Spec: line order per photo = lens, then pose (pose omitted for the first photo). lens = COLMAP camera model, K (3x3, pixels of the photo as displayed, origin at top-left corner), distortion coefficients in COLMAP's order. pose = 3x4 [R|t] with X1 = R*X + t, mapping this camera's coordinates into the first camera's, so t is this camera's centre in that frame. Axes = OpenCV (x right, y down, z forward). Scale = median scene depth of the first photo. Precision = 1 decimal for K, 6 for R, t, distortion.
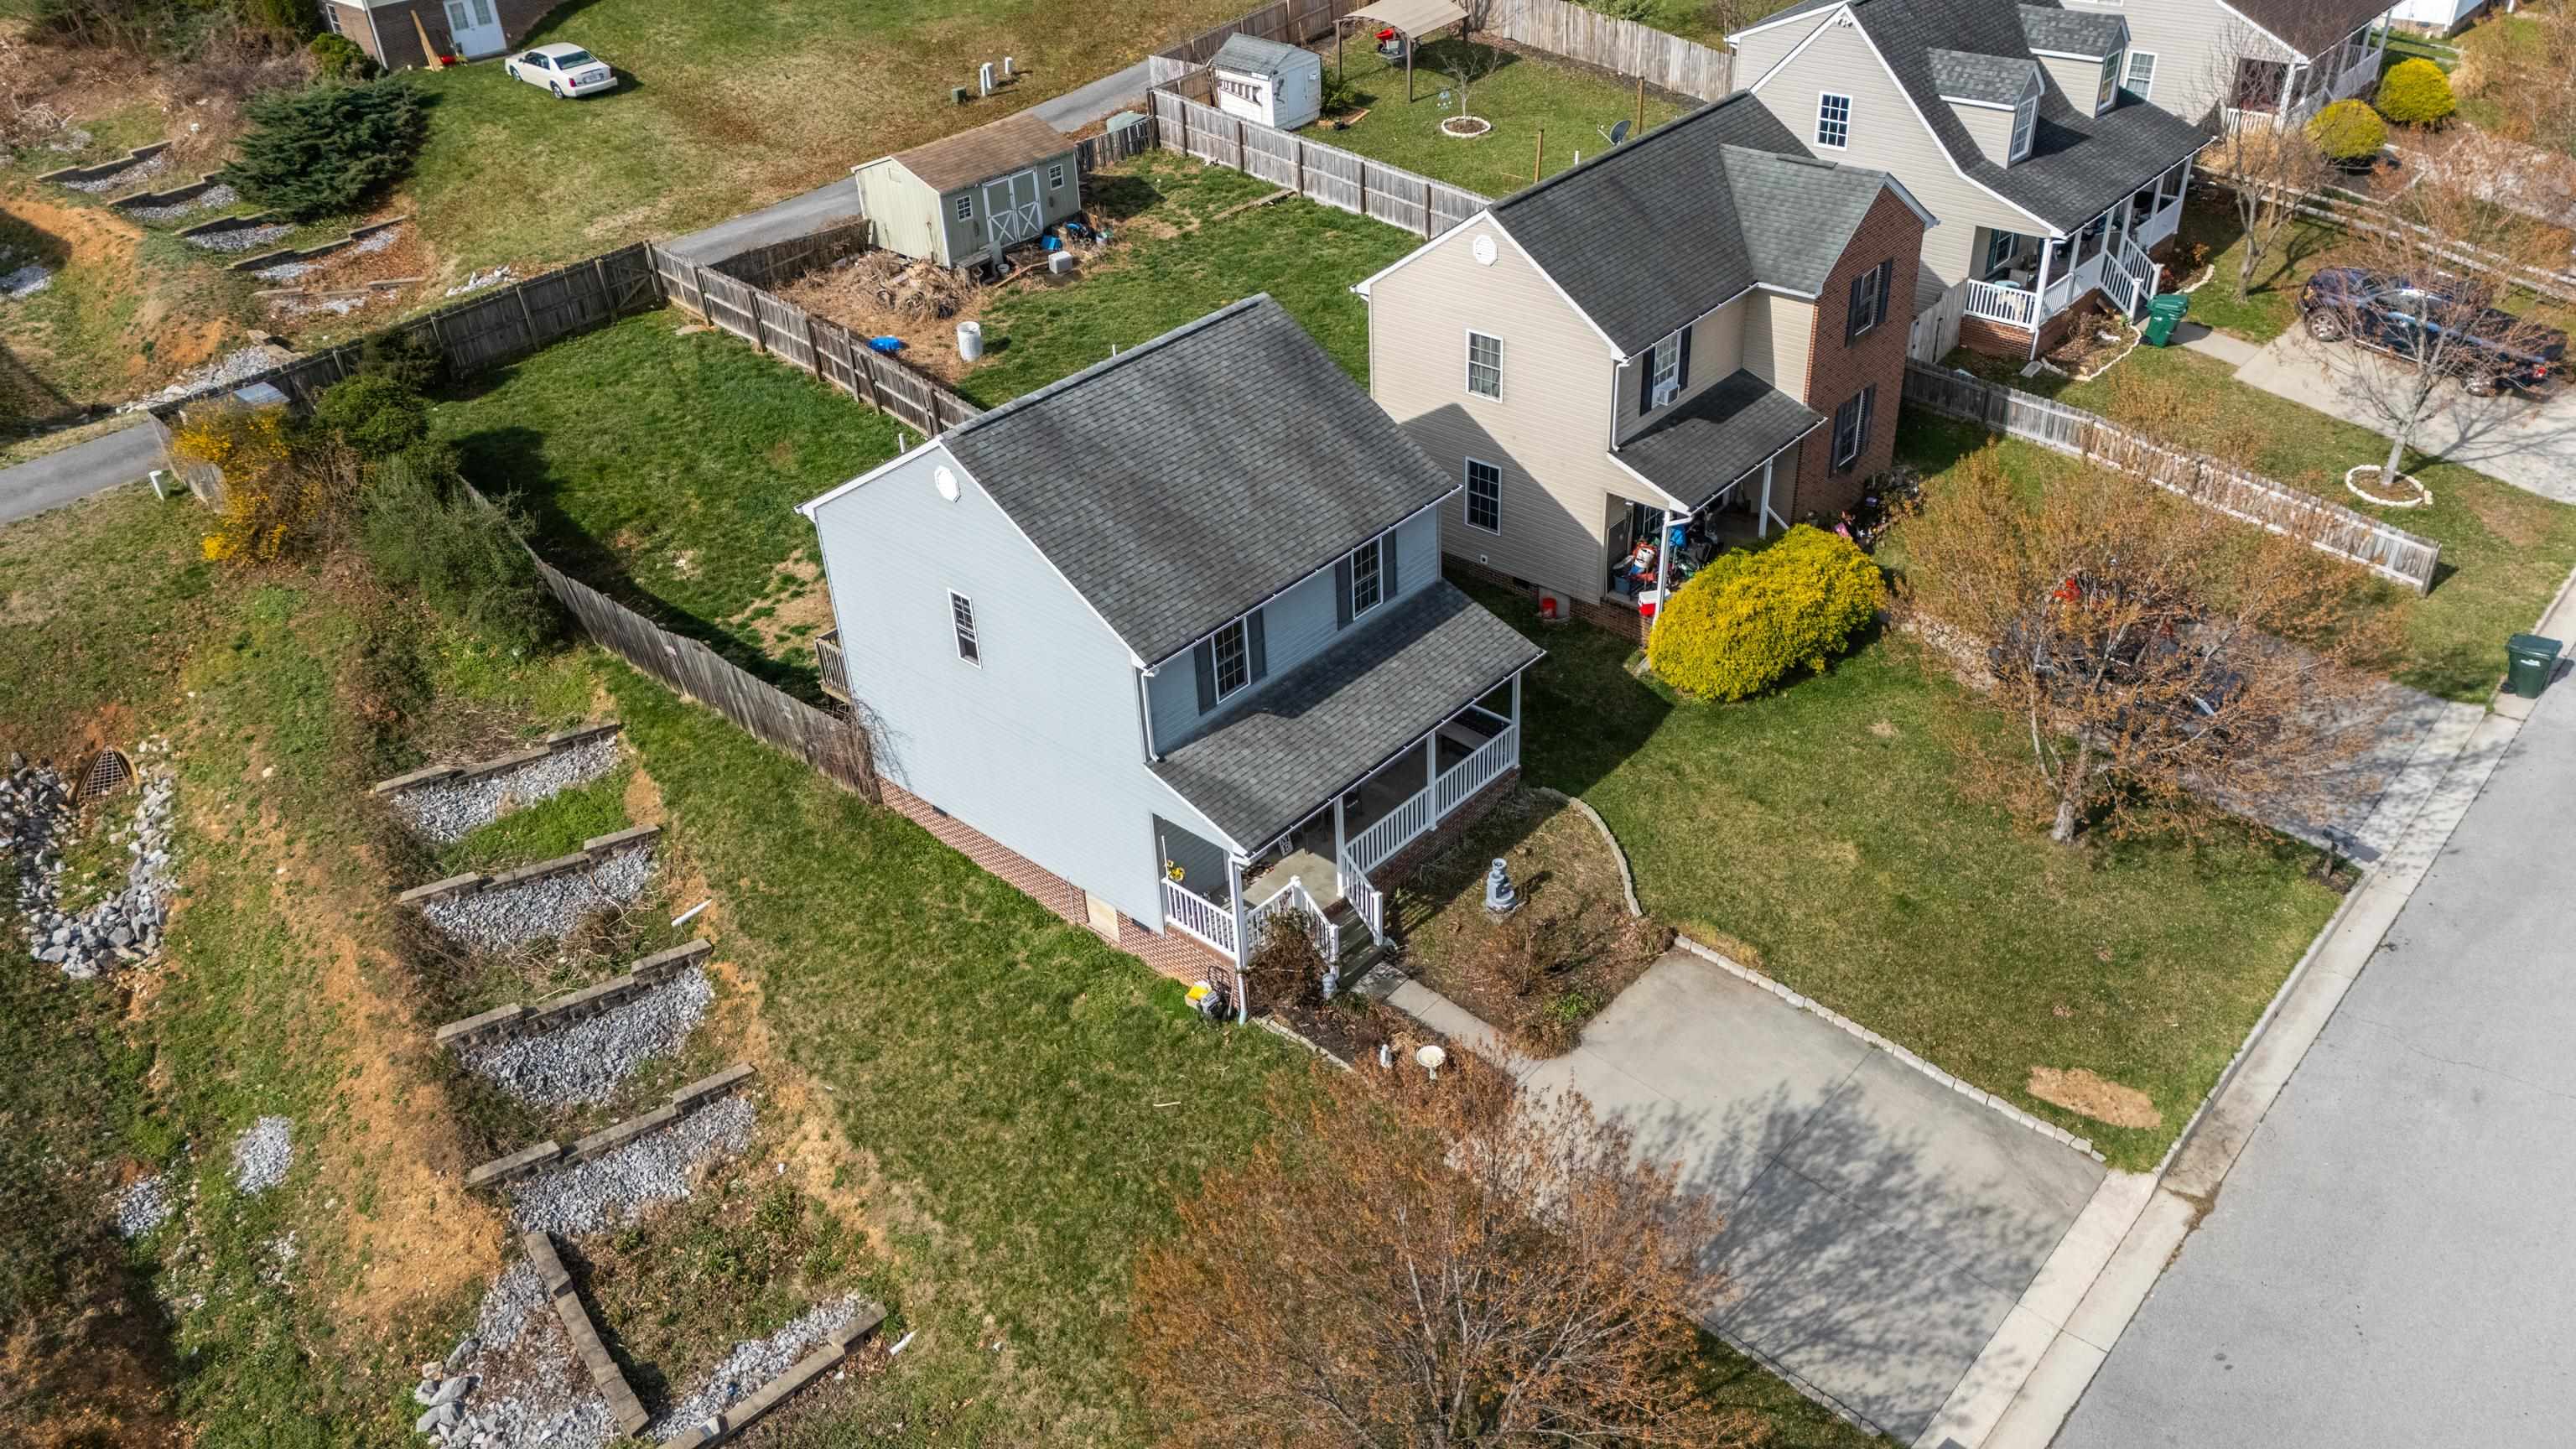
lens RADIAL K [[1908.3, 0, 1289.5], [0, 1908.3, 713.4], [0, 0, 1]] dist [0.081644, -0.076726]
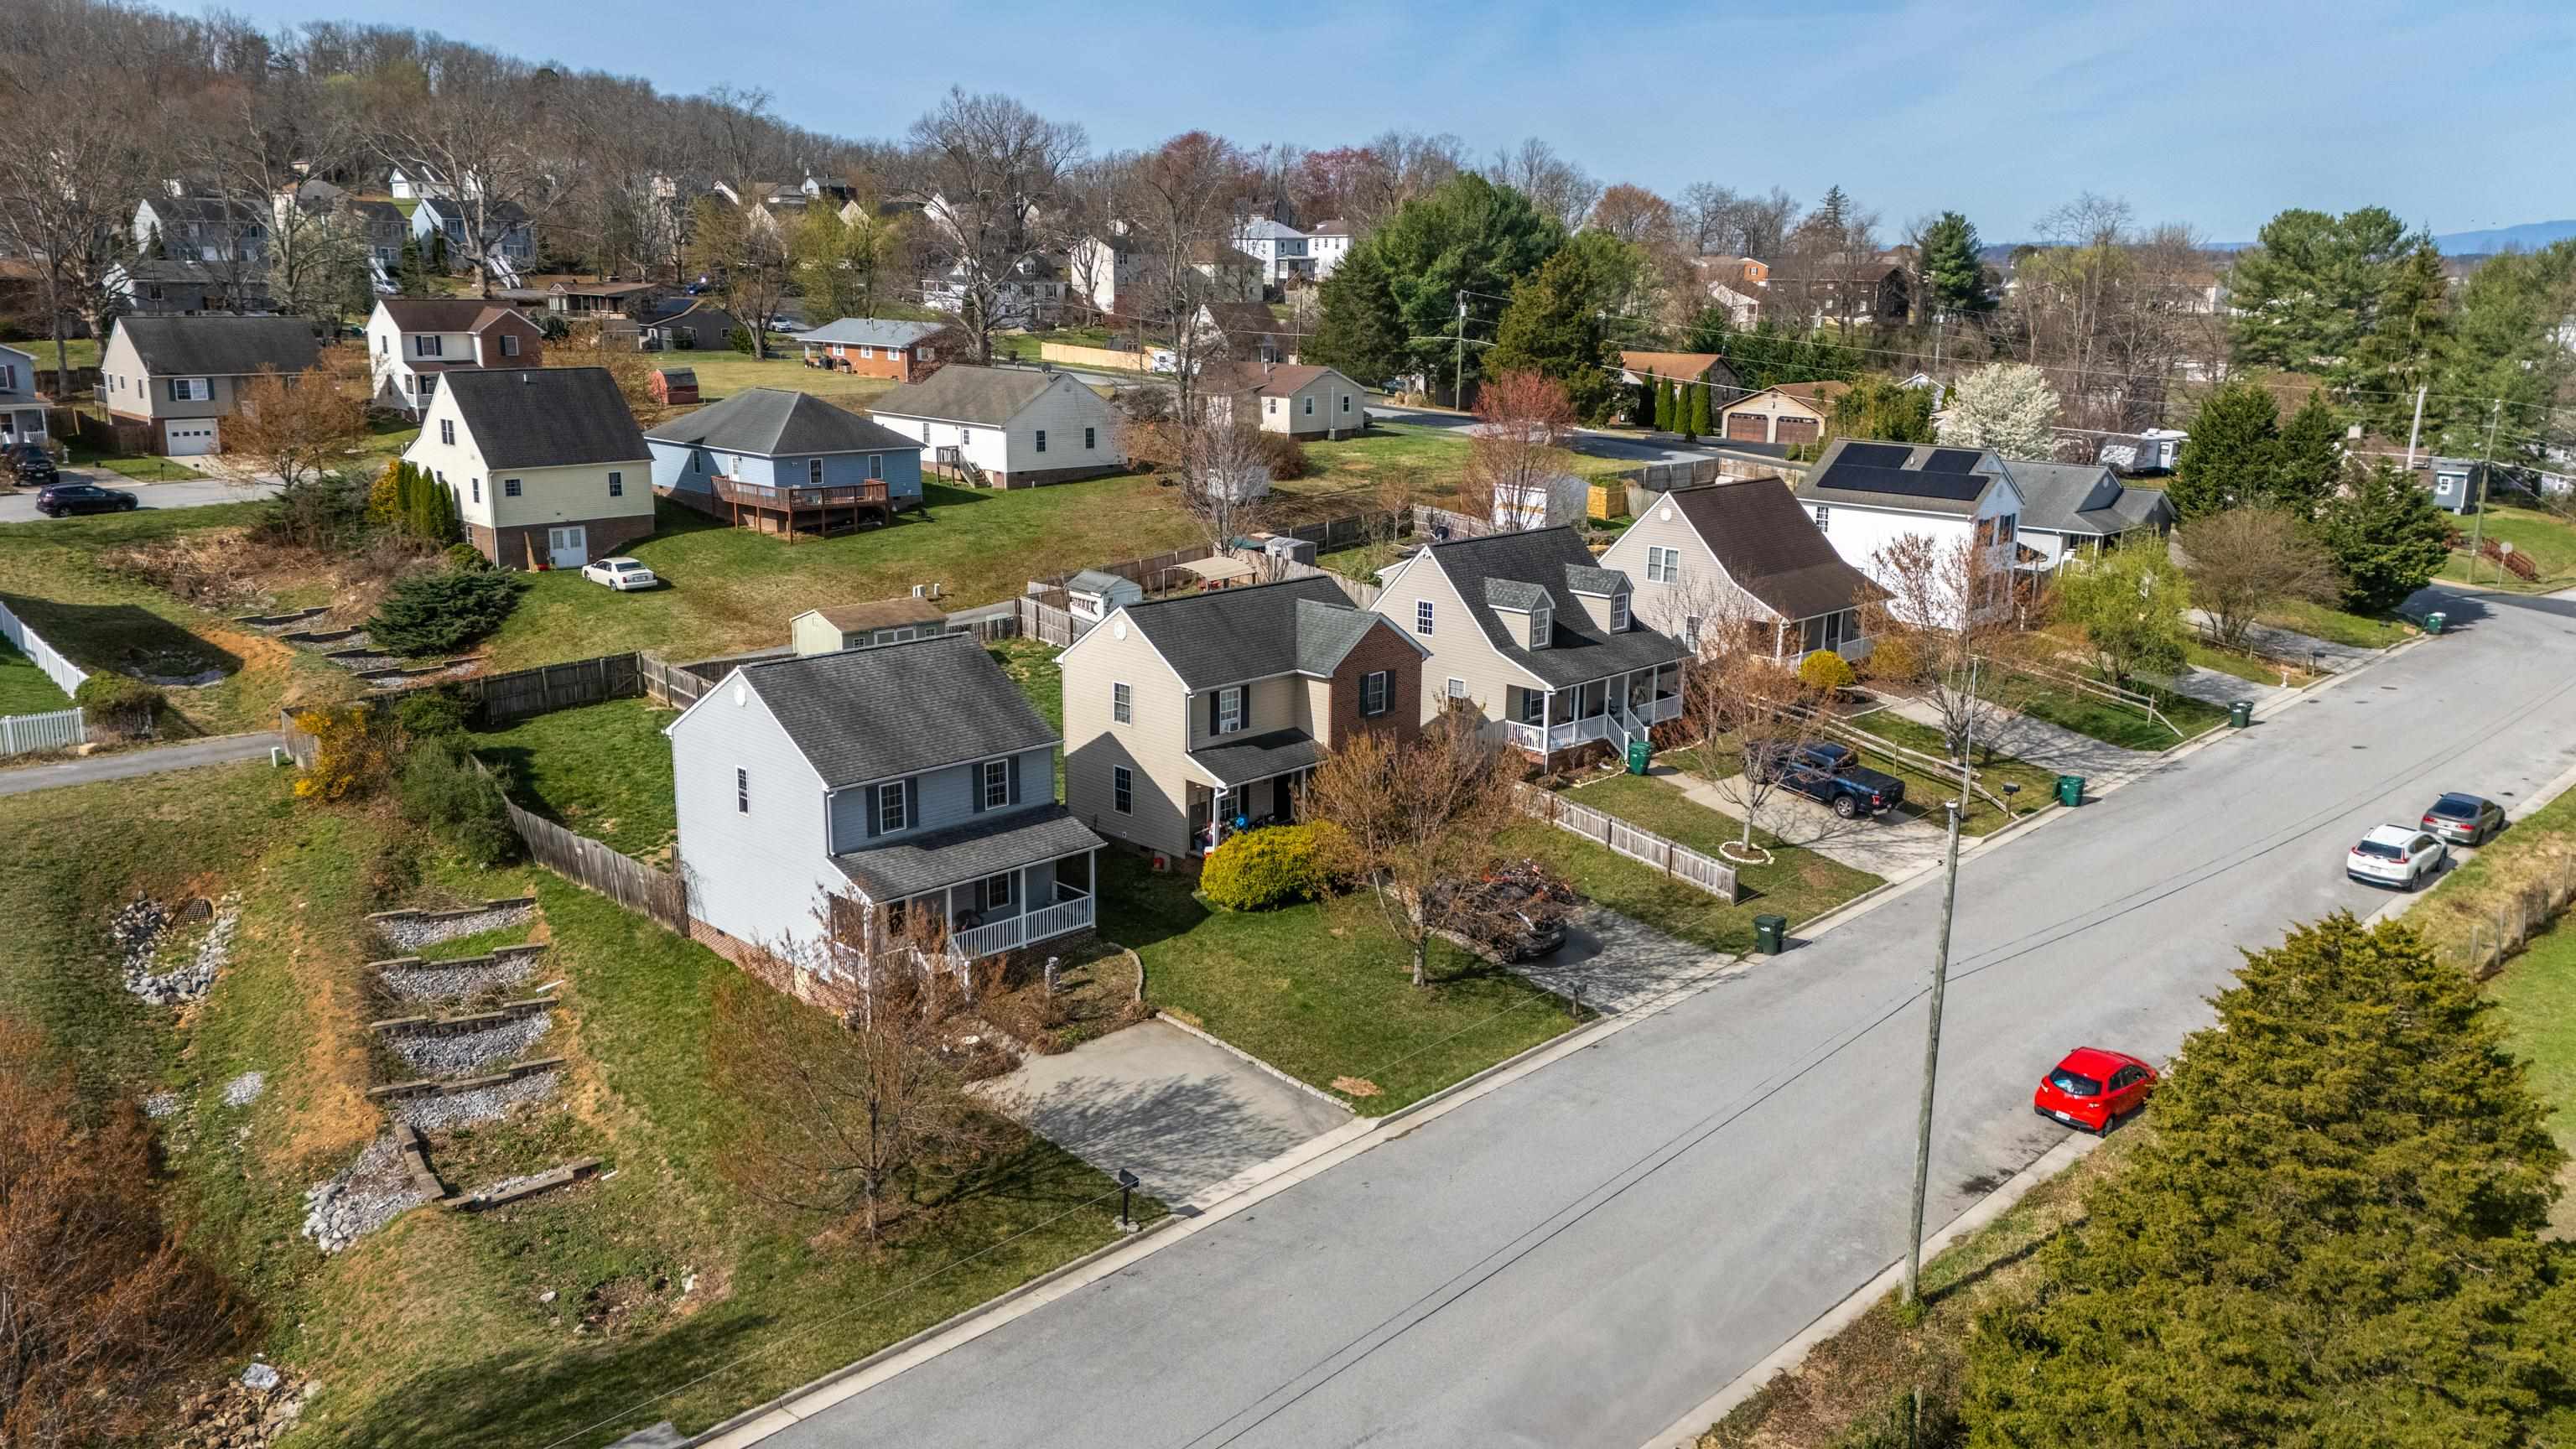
lens RADIAL K [[1908.3, 0, 1289.5], [0, 1908.3, 713.4], [0, 0, 1]] dist [0.081644, -0.076726]
pose [[0.996879, 0.068188, -0.039793, 0.299476], [-0.077616, 0.938713, -0.335848, 0.341695], [0.014454, 0.337889, 0.941075, -0.478049]]
